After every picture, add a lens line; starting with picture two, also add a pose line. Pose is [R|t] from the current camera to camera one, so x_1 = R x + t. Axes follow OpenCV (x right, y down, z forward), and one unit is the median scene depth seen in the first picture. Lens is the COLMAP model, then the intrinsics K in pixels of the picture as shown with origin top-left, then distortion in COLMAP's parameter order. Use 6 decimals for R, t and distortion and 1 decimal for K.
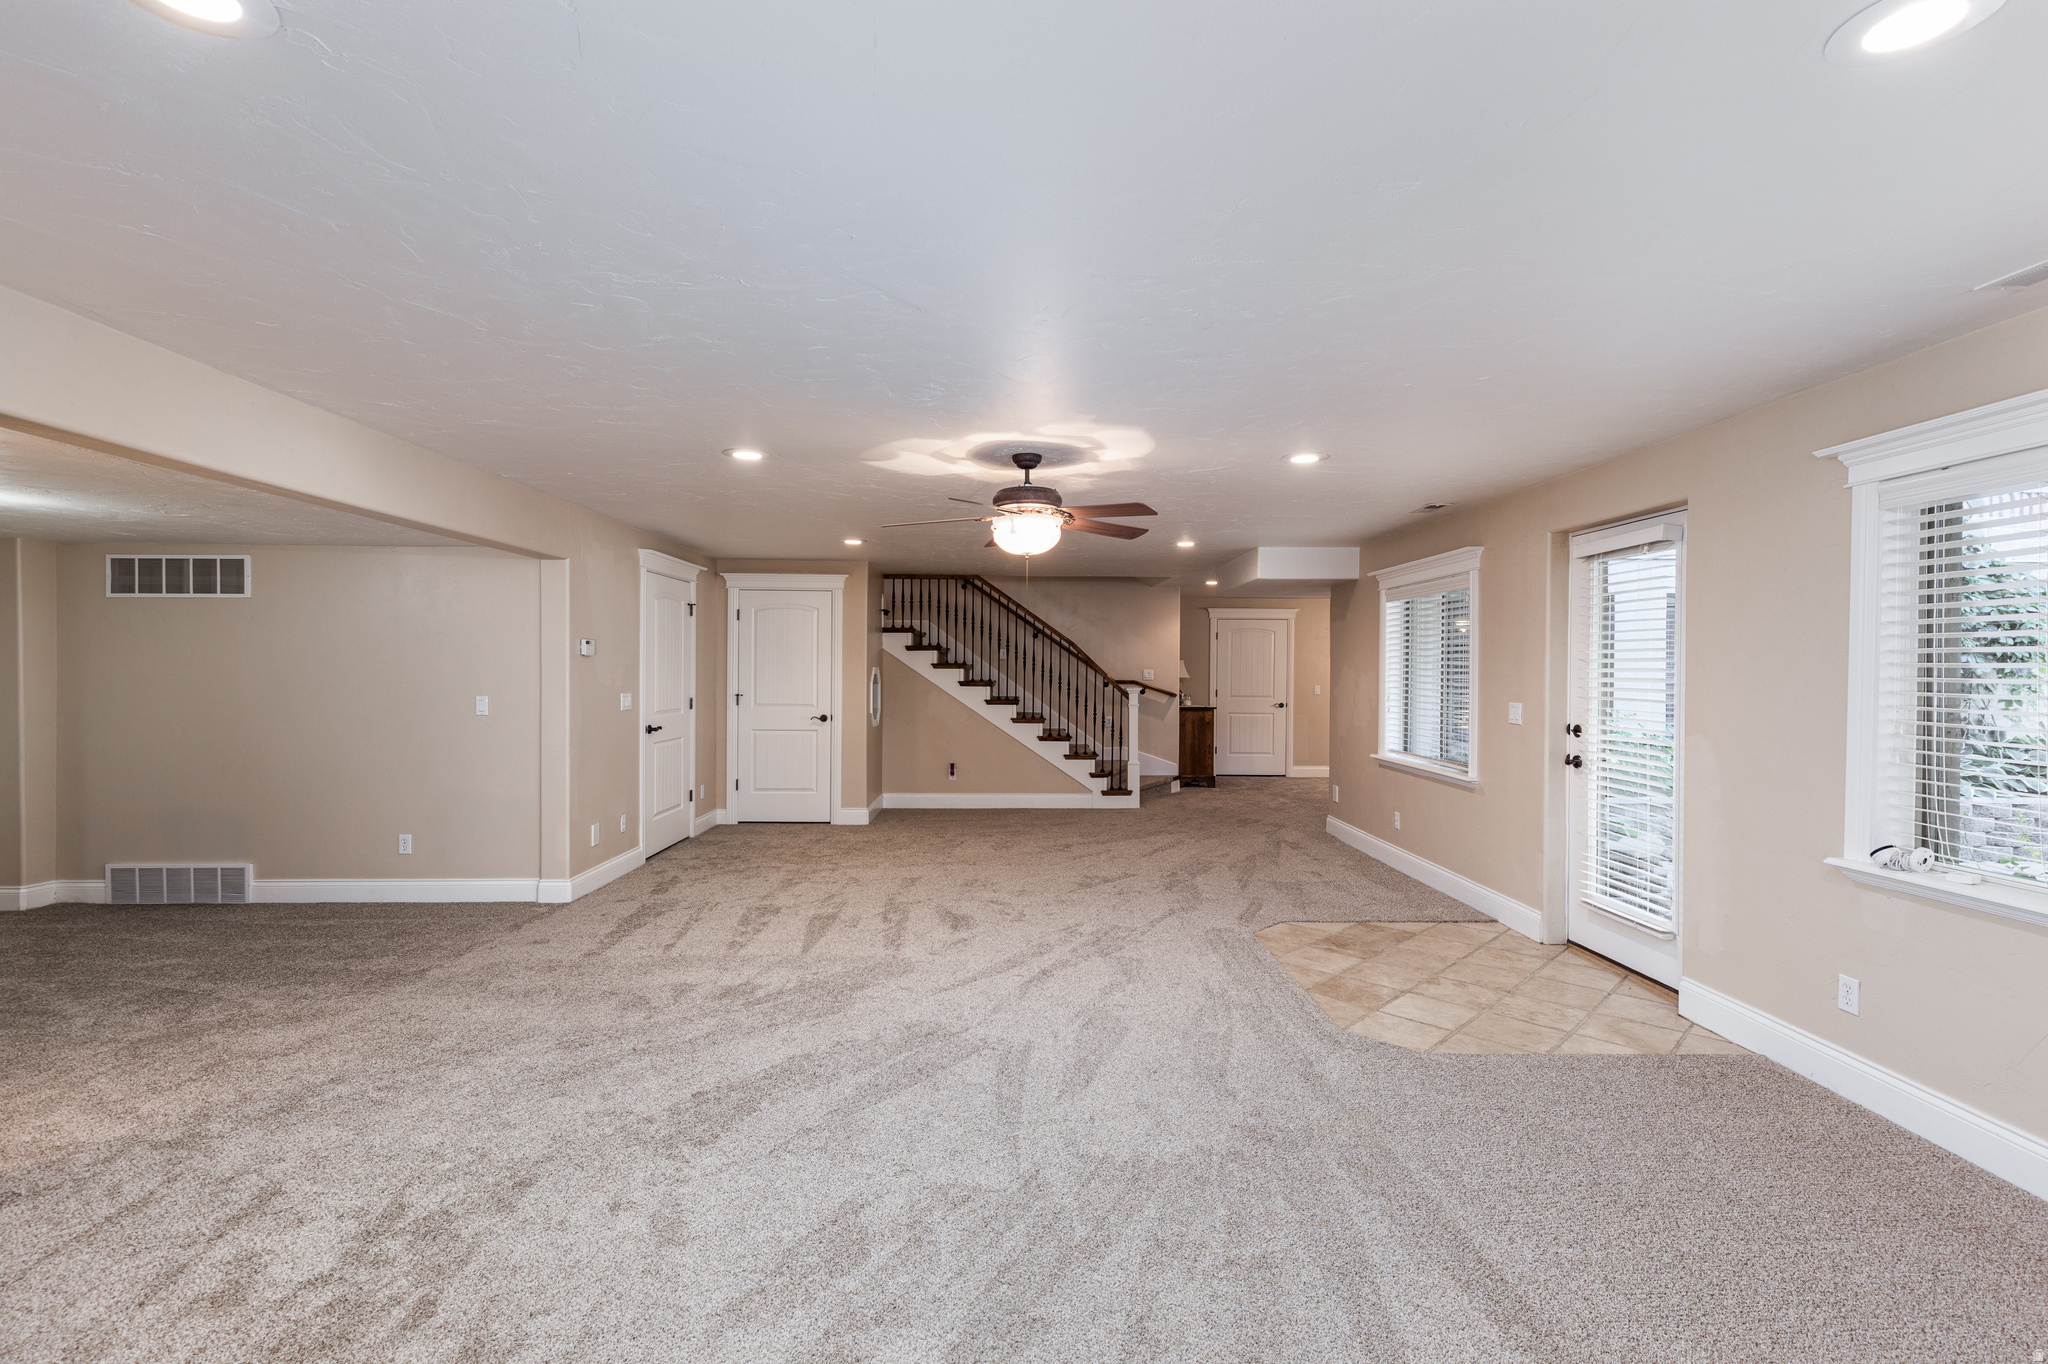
lens RADIAL K [[933.3, 0, 1024.9], [0, 933.3, 676.7], [0, 0, 1]] dist [0.018128, -0.000030]
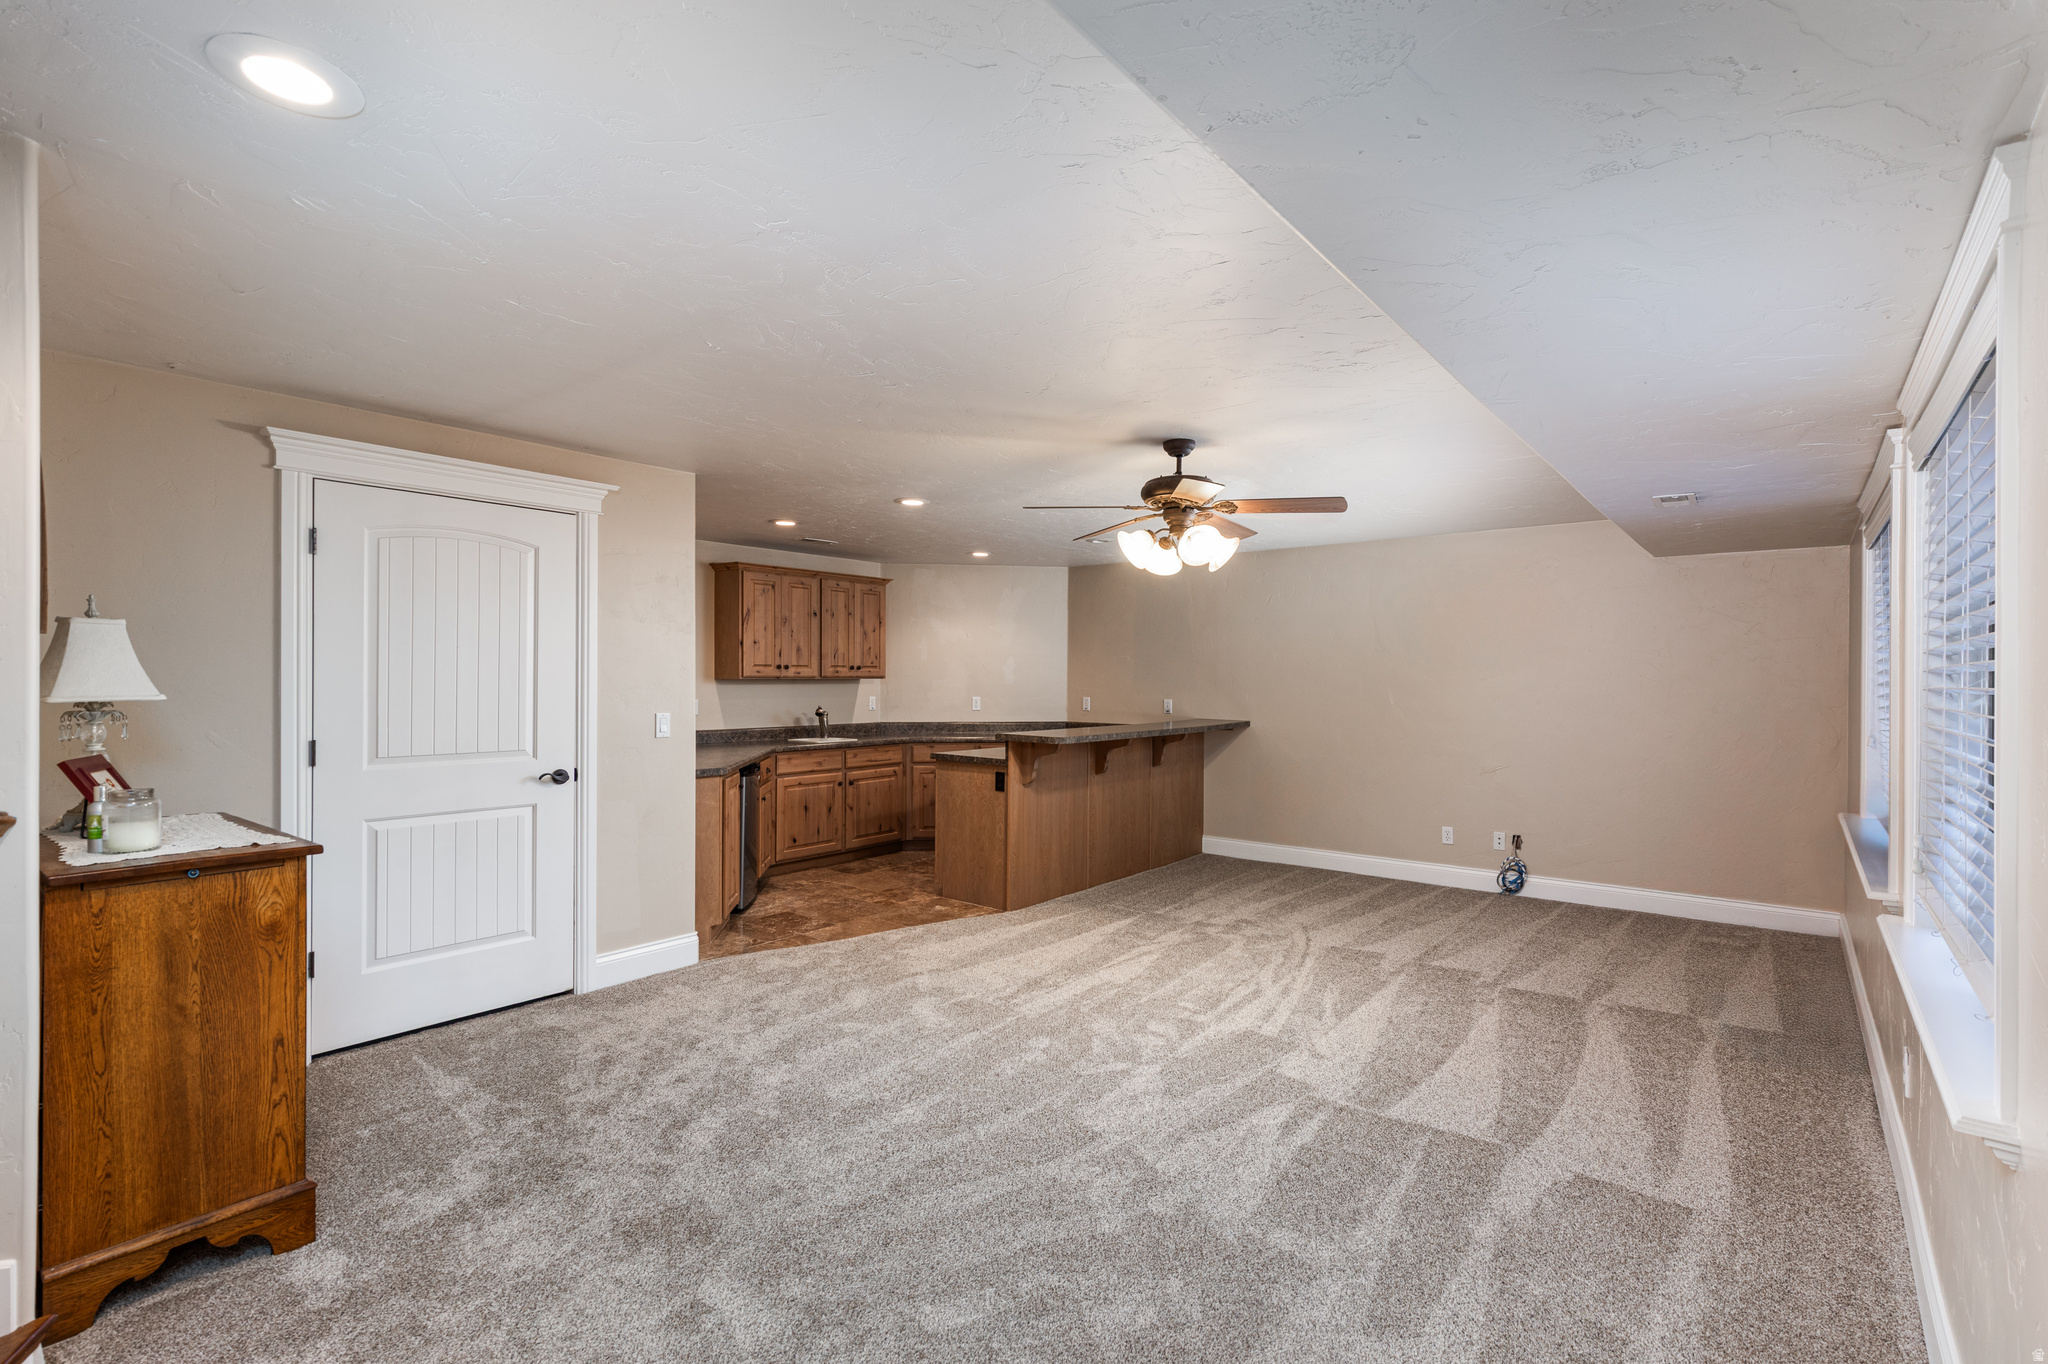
lens RADIAL K [[933.3, 0, 1027.5], [0, 933.3, 687.8], [0, 0, 1]] dist [0.018128, -0.000030]
pose [[0.648442, -0.005999, 0.761241, 0.141203], [0.010552, 0.999944, -0.001108, 0.001783], [-0.761191, 0.008752, 0.648468, 0.714046]]
